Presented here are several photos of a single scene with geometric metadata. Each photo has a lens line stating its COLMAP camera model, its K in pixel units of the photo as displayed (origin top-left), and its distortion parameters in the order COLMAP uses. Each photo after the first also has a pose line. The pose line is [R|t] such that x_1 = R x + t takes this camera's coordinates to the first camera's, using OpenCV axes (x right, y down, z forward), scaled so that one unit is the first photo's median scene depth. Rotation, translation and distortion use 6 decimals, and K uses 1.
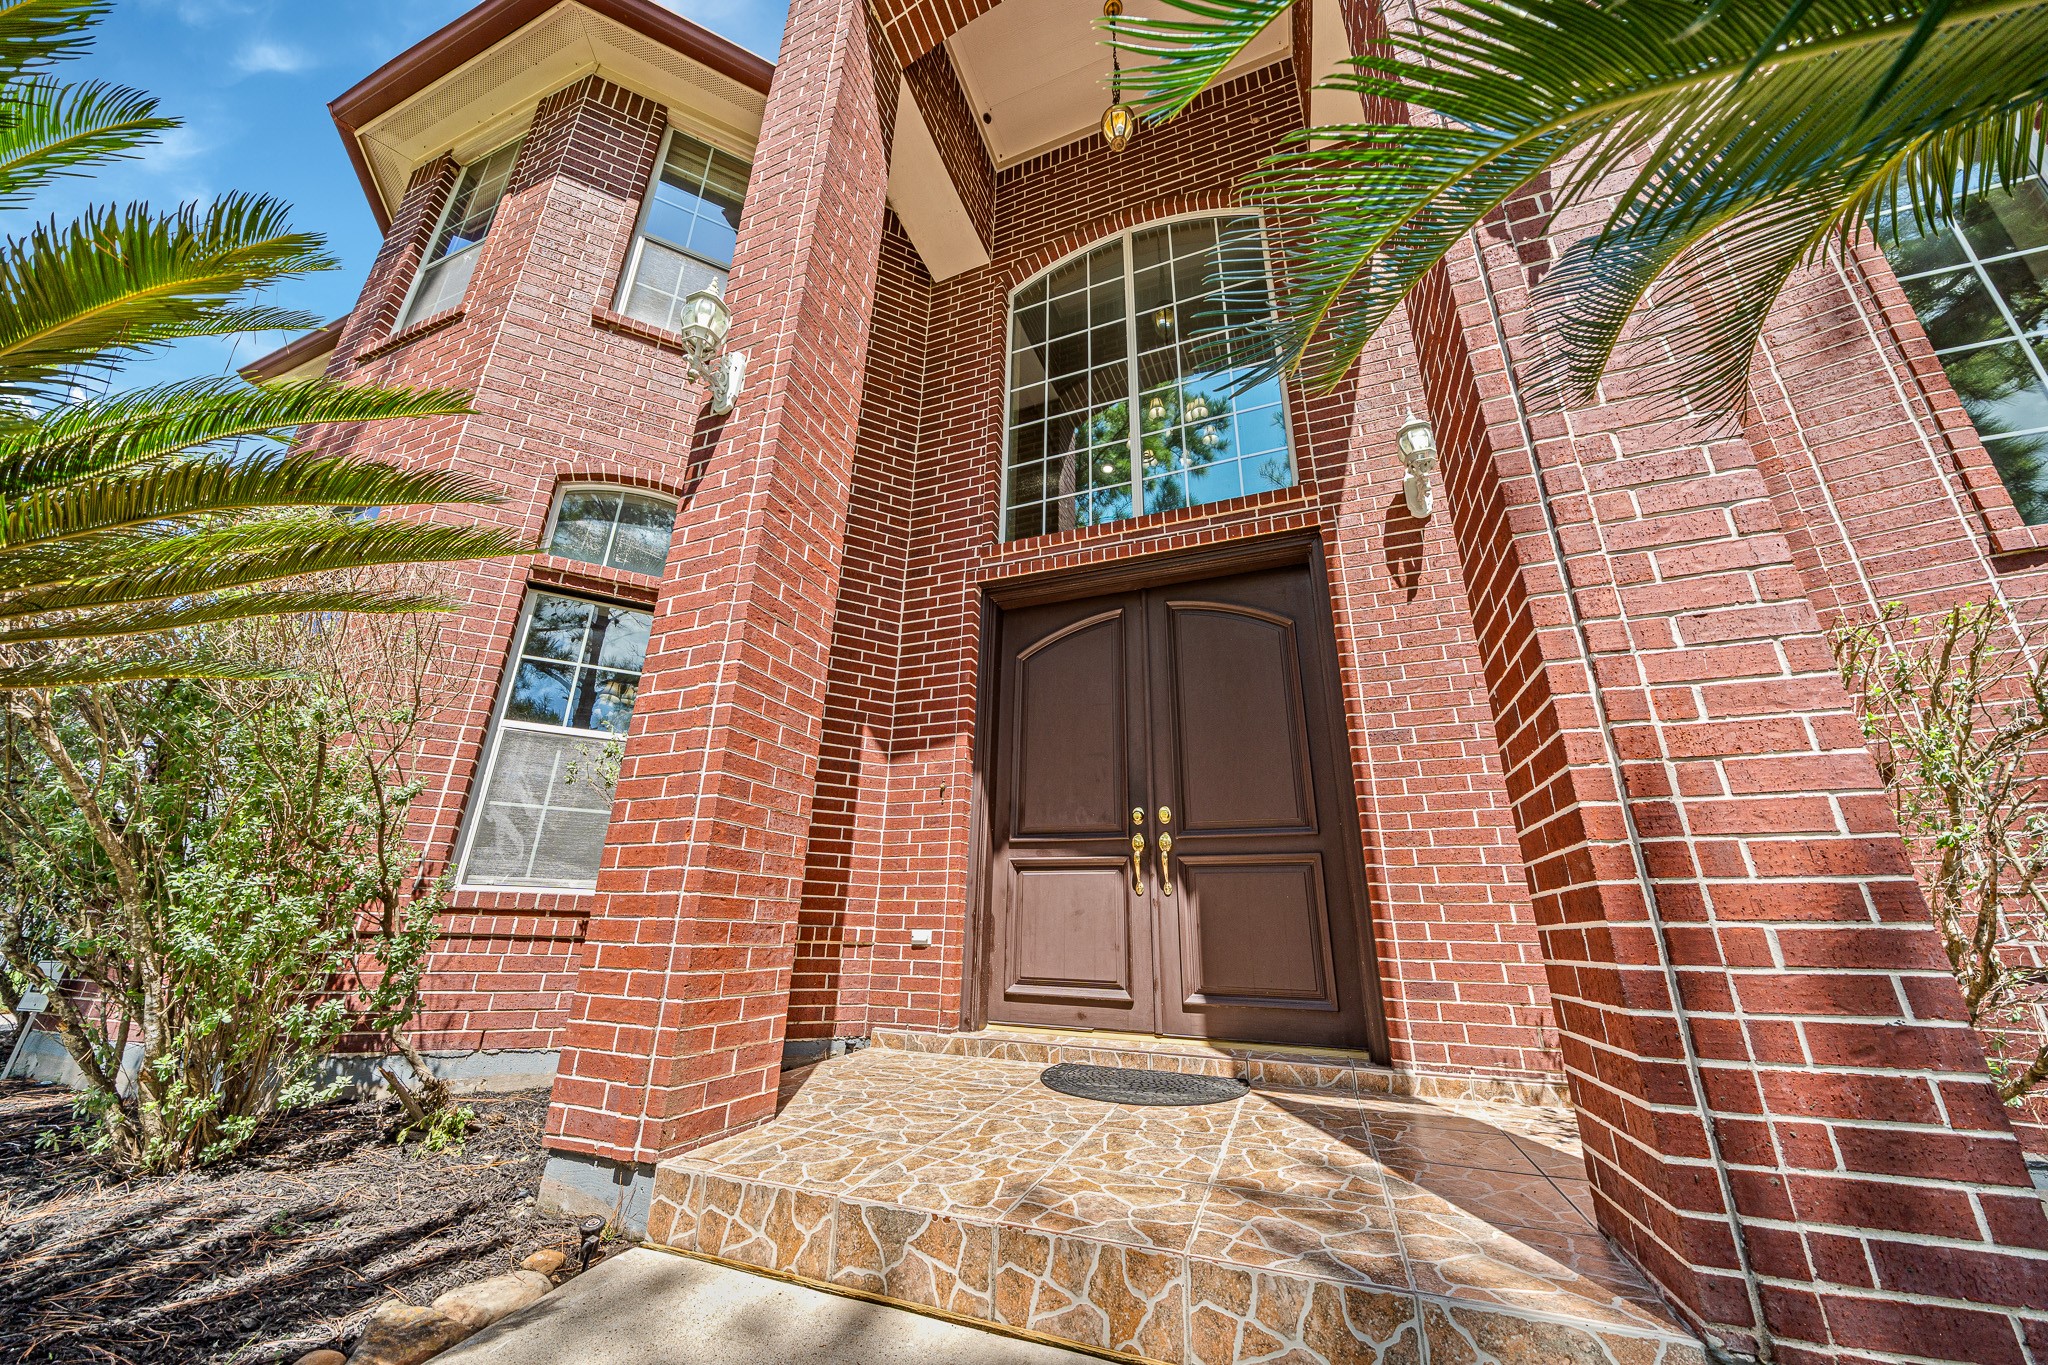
lens RADIAL K [[677.4, 0, 1024.0], [0, 677.4, 682.5], [0, 0, 1]] dist [-0.001115, -0.000278]
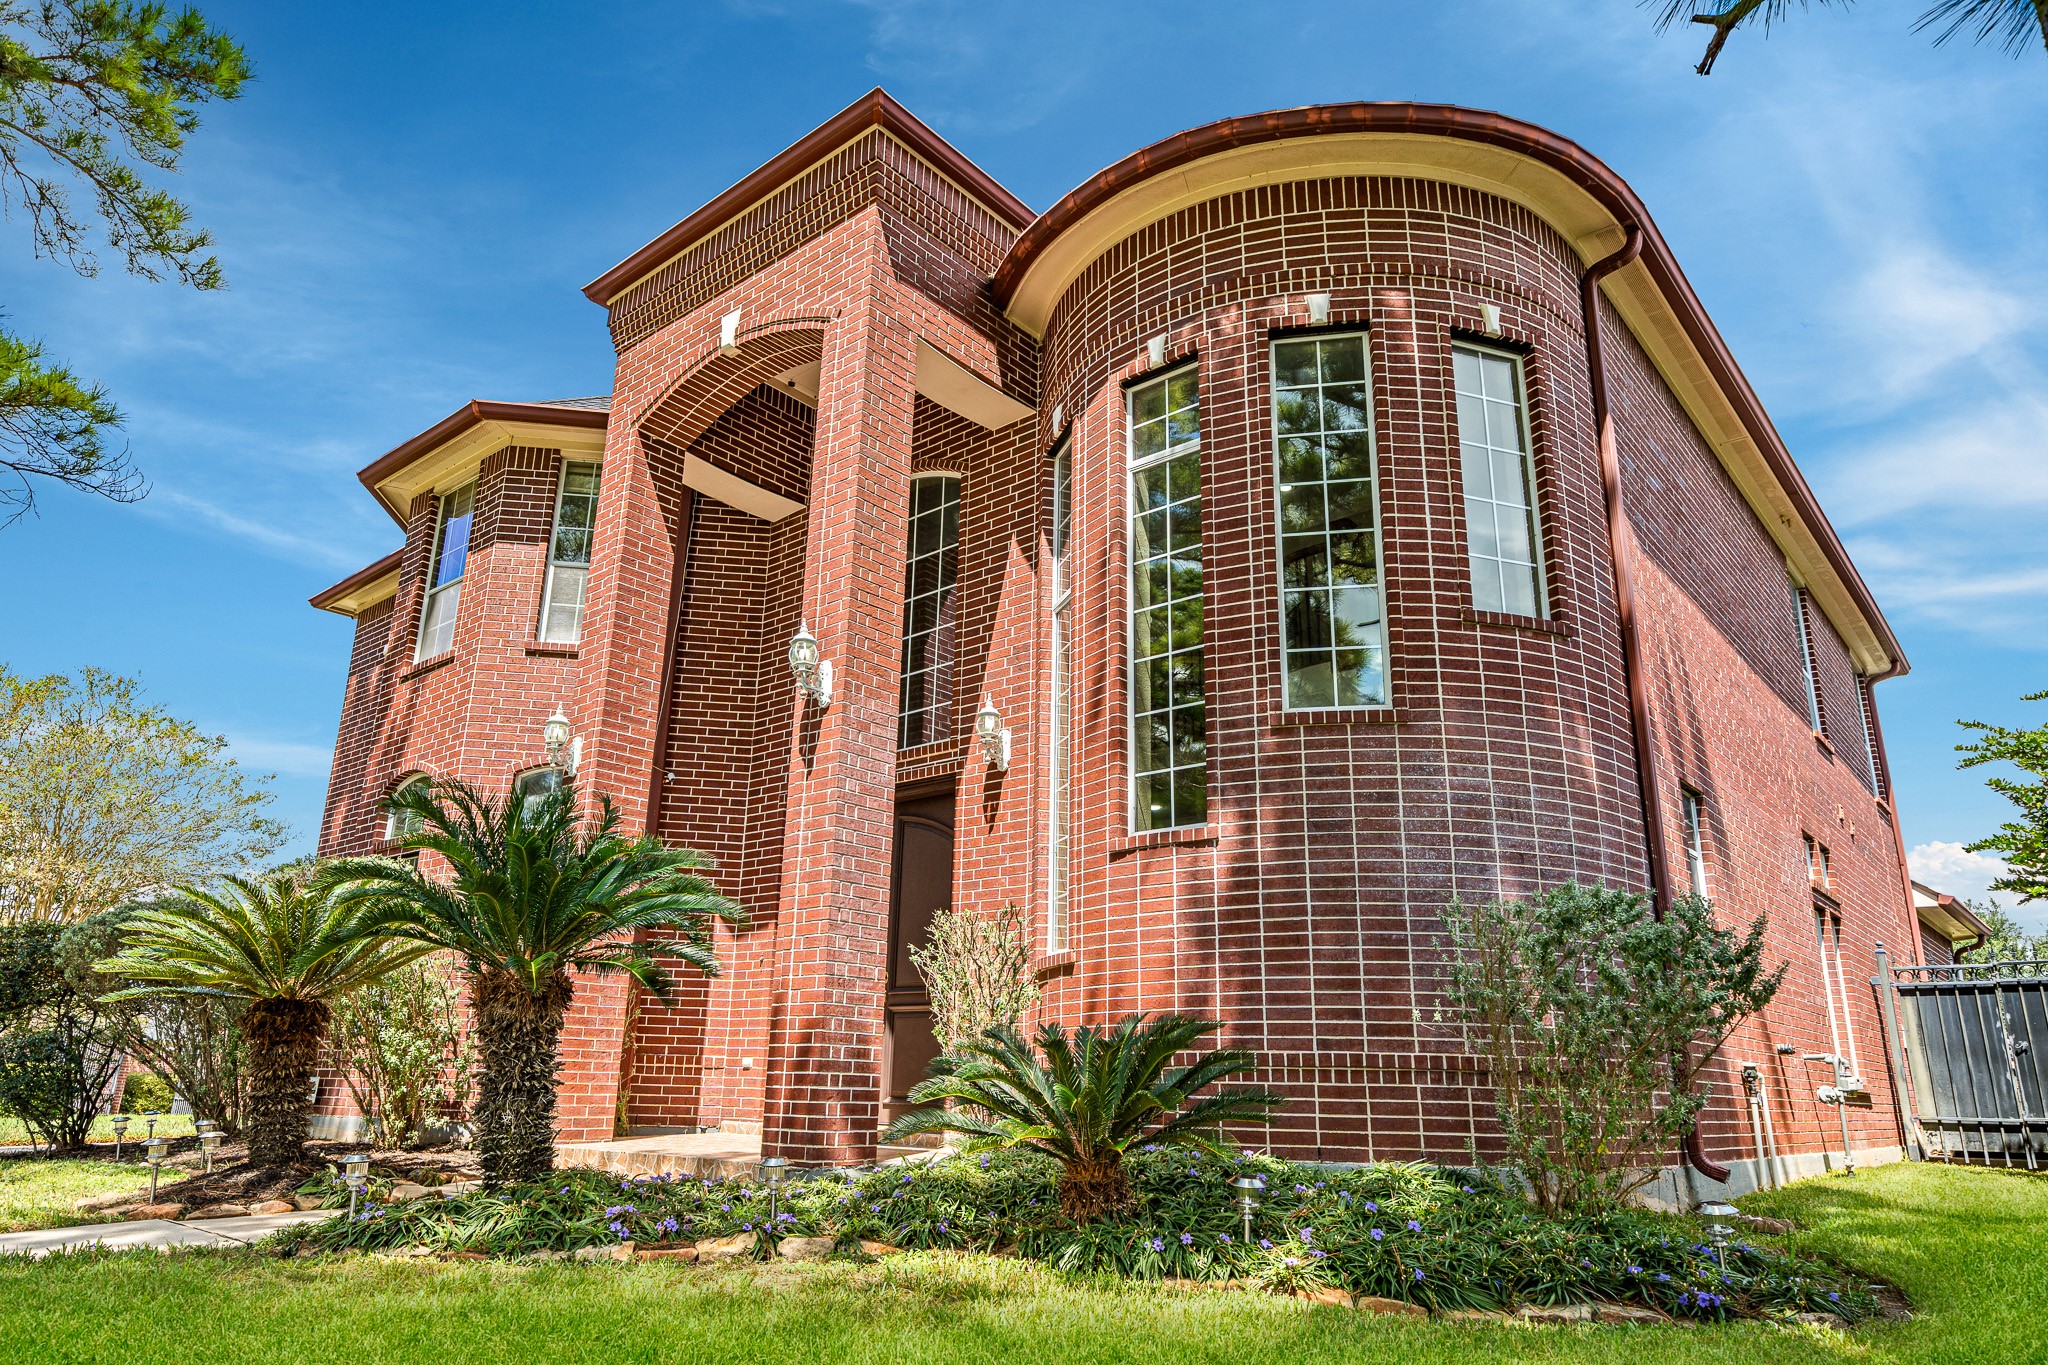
lens RADIAL K [[1269.8, 0, 1024.0], [0, 1269.8, 682.5], [0, 0, 1]] dist [0.032724, 0.000947]
pose [[0.941488, -0.099584, -0.321998, 1.437626], [0.111395, 0.993606, 0.018415, -0.450015], [0.318105, -0.053207, 0.946561, -1.455584]]
